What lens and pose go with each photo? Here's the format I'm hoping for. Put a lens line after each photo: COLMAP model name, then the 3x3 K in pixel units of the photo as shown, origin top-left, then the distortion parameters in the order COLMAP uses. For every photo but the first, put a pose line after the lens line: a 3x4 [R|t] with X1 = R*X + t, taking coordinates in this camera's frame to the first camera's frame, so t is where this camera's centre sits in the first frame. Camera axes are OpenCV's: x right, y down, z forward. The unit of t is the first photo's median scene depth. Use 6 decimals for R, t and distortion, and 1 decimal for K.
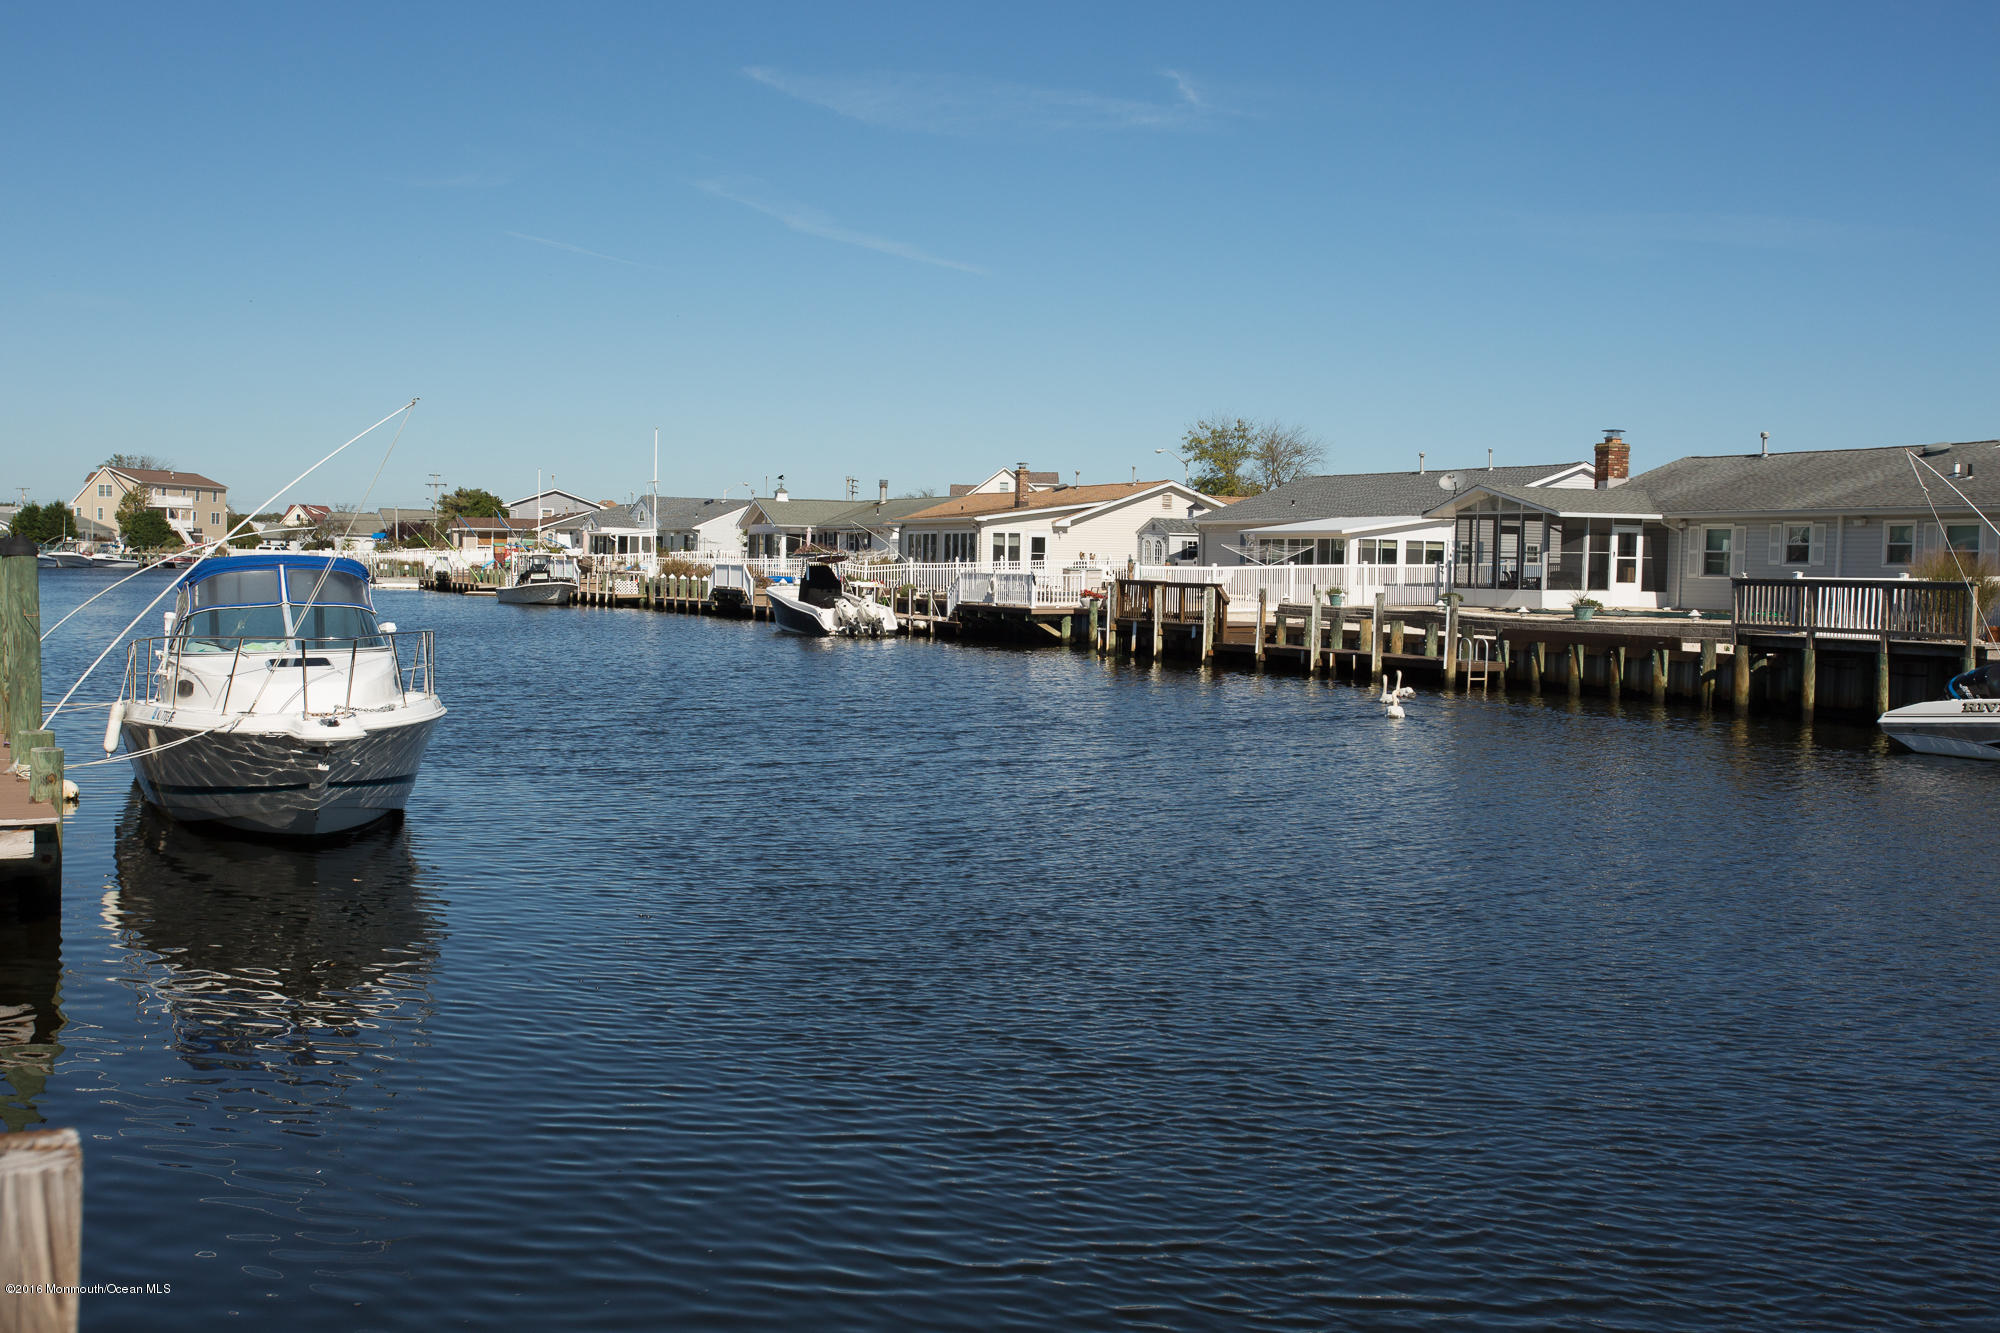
lens RADIAL K [[2154.5, 0, 1000.0], [0, 2154.5, 666.5], [0, 0, 1]] dist [0.058879, 0.021343]
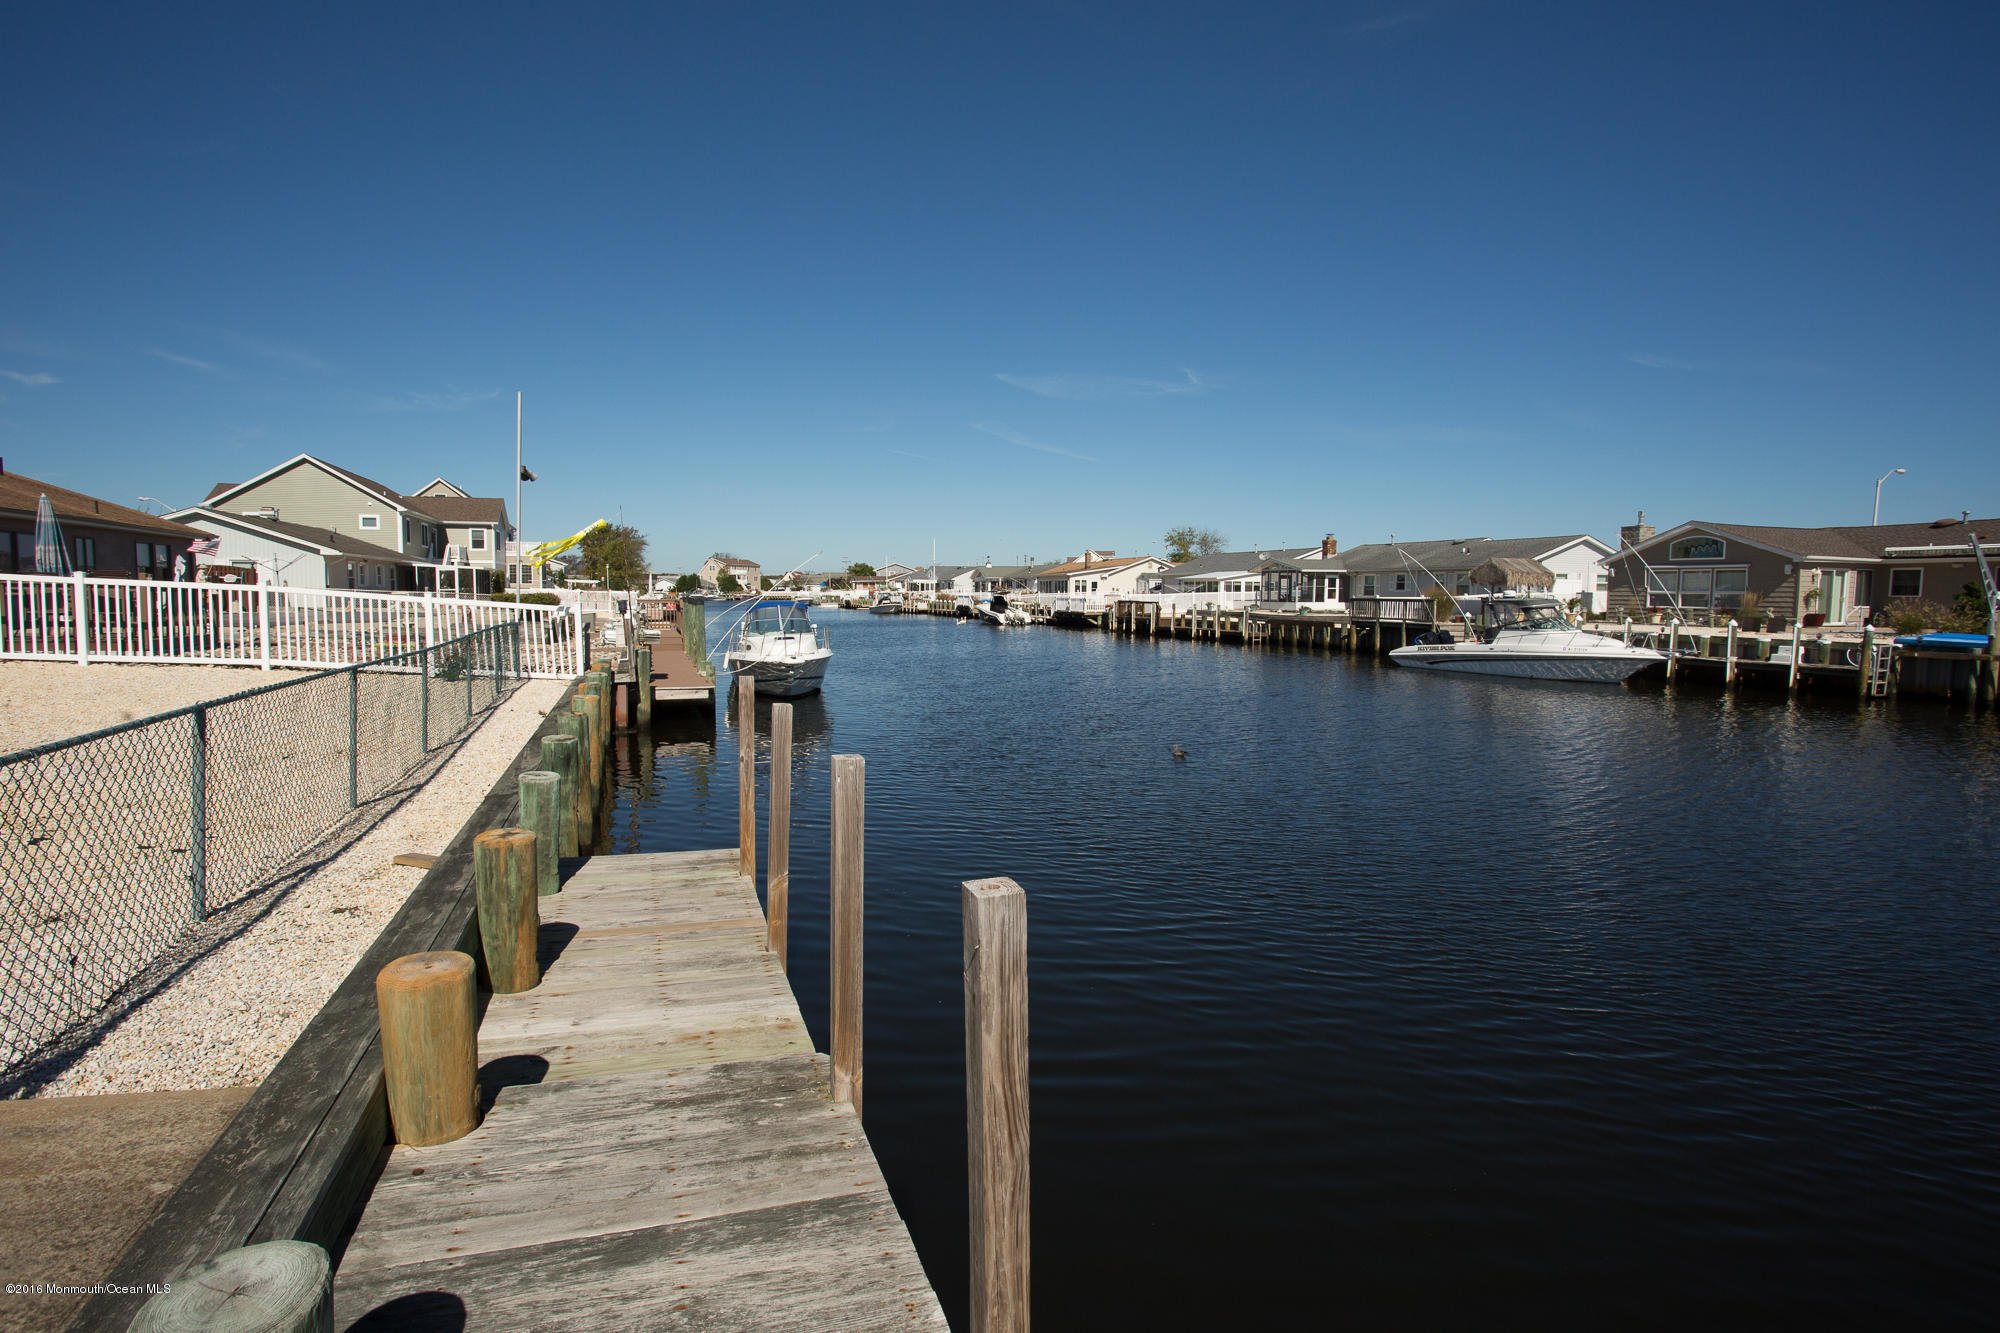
lens RADIAL K [[971.8, 0, 1000.0], [0, 971.8, 666.5], [0, 0, 1]] dist [-0.071775, 0.032103]
pose [[0.994894, -0.009254, -0.100495, 0.027532], [0.012209, 0.999510, 0.028827, 0.000525], [0.100179, -0.029907, 0.994520, -0.077626]]
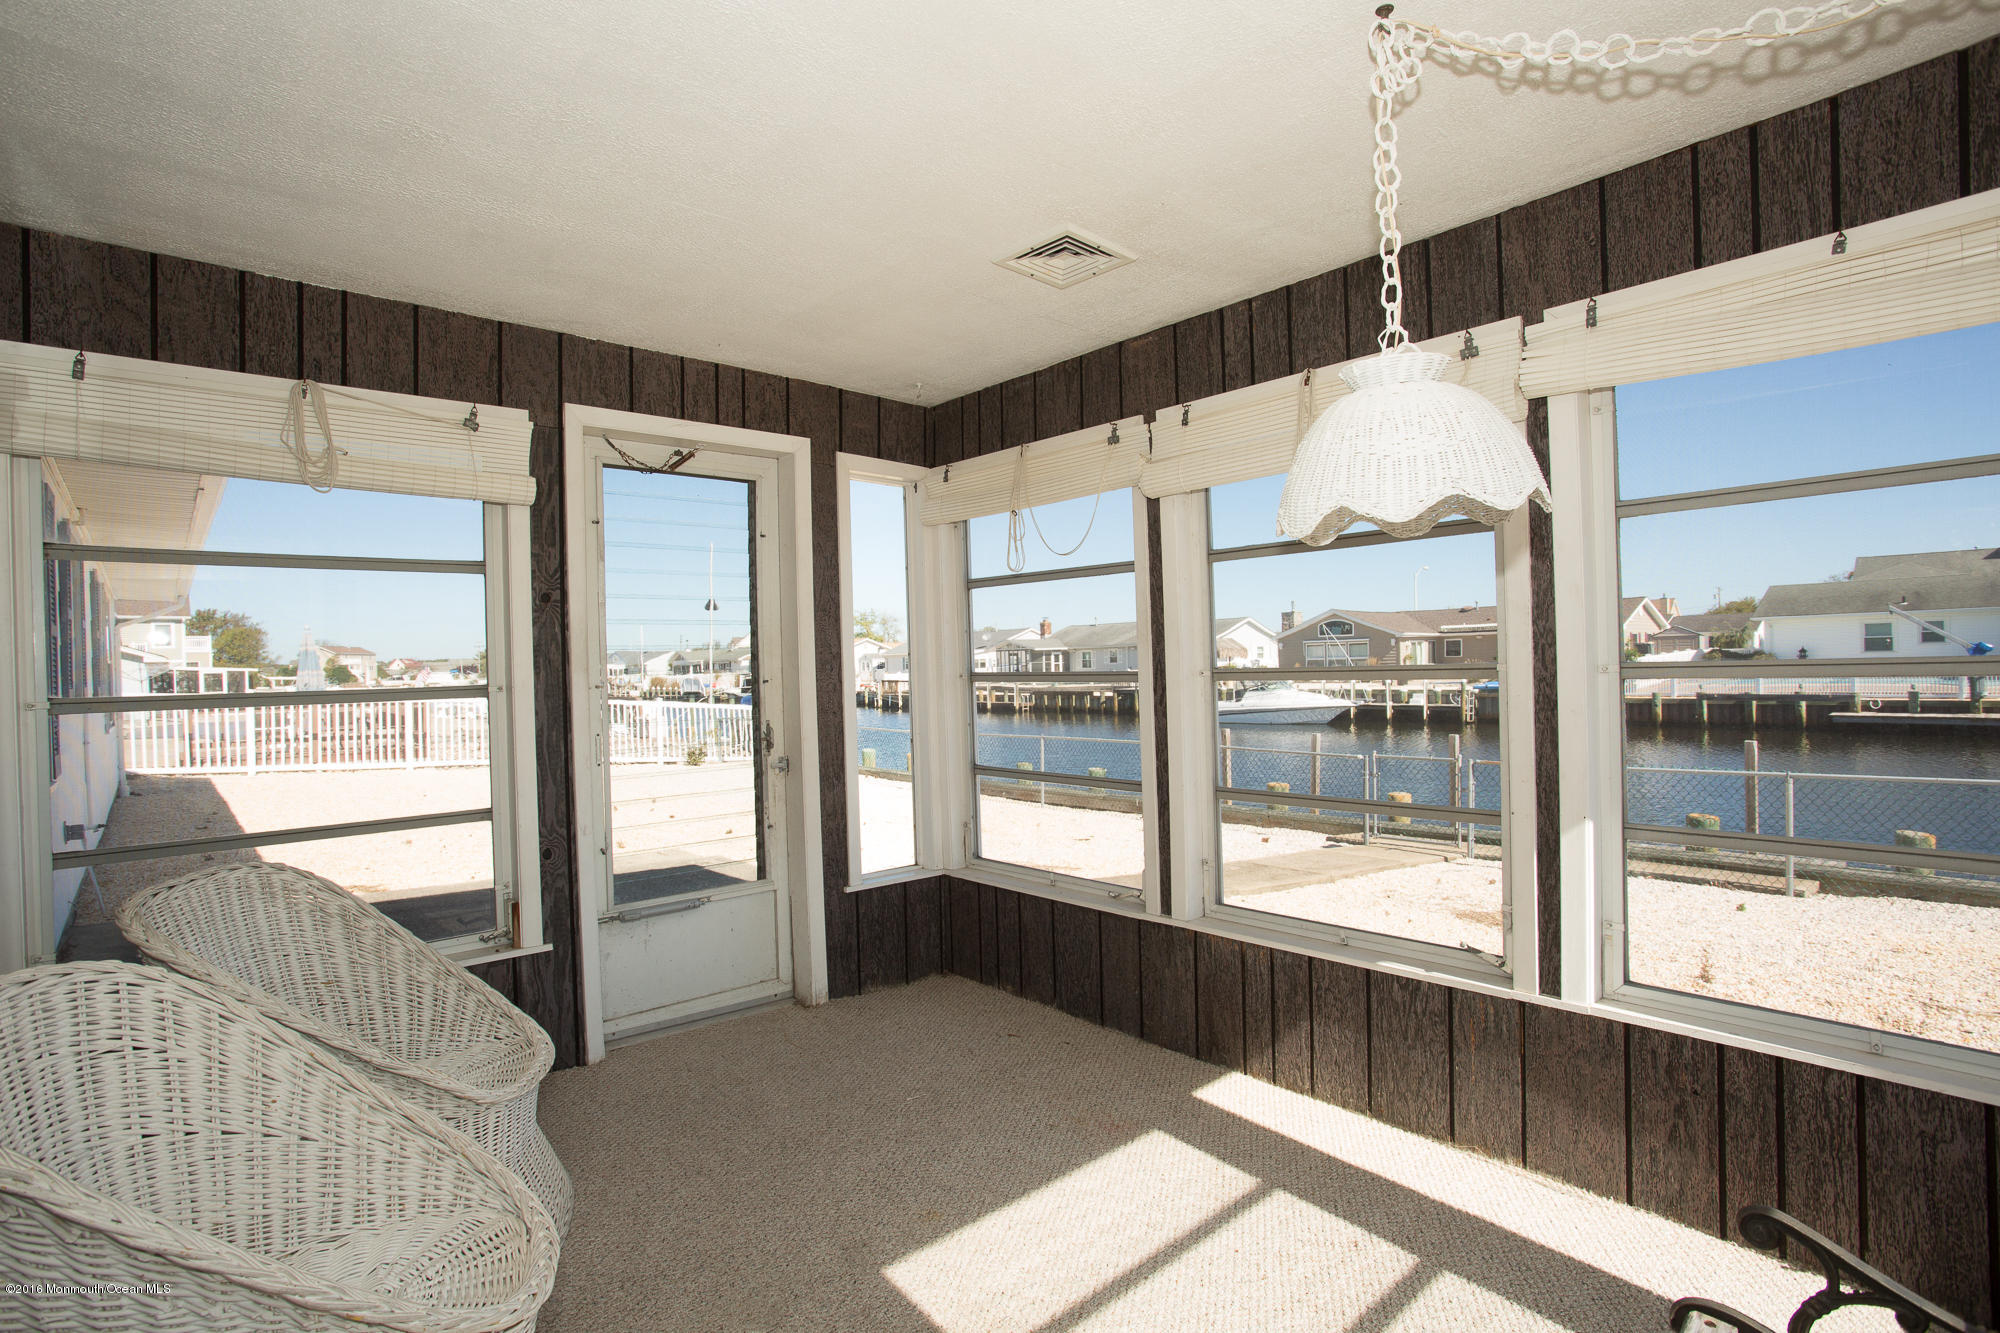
lens RADIAL K [[971.8, 0, 1000.0], [0, 971.8, 666.5], [0, 0, 1]] dist [-0.071775, 0.032103]
pose [[0.958963, -0.048642, 0.279326, -0.121983], [0.060515, 0.997587, -0.034034, -0.005619], [-0.276997, 0.049540, 0.959593, -0.183866]]
